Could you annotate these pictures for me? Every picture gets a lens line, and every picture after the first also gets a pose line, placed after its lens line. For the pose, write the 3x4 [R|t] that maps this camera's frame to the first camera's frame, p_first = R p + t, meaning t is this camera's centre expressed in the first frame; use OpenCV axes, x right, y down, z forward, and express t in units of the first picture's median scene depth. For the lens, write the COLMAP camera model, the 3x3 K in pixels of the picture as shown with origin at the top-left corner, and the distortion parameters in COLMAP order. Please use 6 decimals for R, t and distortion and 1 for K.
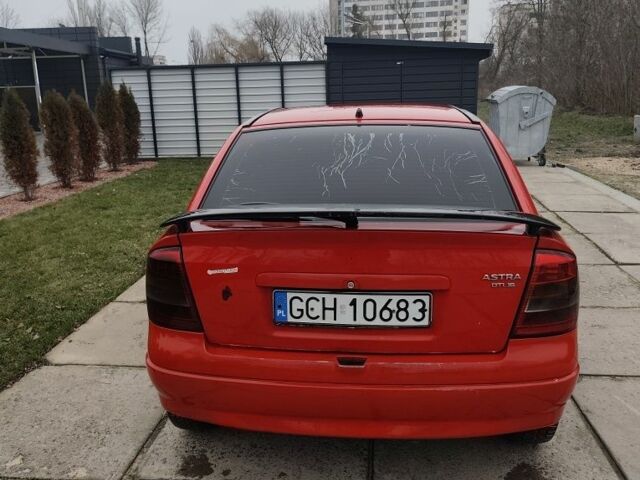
lens RADIAL K [[574.5, 0, 320.0], [0, 574.5, 240.0], [0, 0, 1]] dist [0.074840, -0.127414]
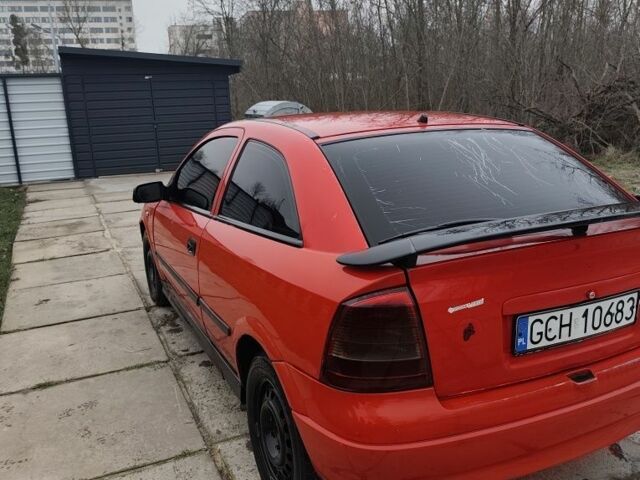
lens RADIAL K [[574.5, 0, 320.0], [0, 574.5, 240.0], [0, 0, 1]] dist [0.074840, -0.127414]
pose [[0.861818, -0.126141, 0.491282, -0.748928], [0.140591, 0.990039, 0.007572, -0.076041], [-0.487343, 0.062544, 0.870968, 0.373766]]
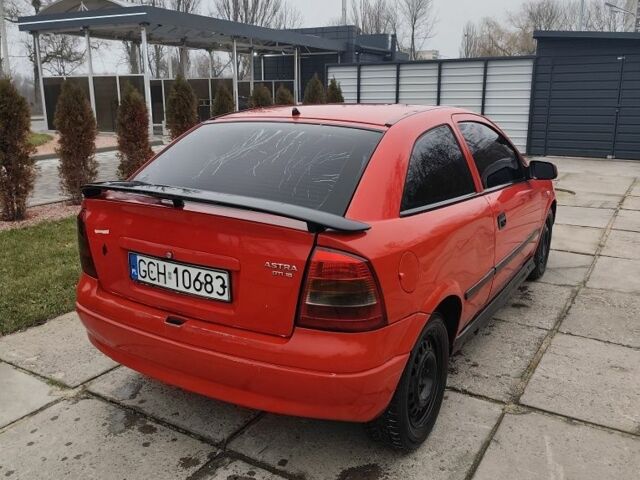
lens RADIAL K [[574.5, 0, 320.0], [0, 574.5, 240.0], [0, 0, 1]] dist [0.074840, -0.127414]
pose [[0.901489, 0.127011, -0.413746, 0.791054], [-0.123353, 0.991722, 0.035669, -0.032017], [0.414851, 0.018881, 0.909693, 0.044824]]
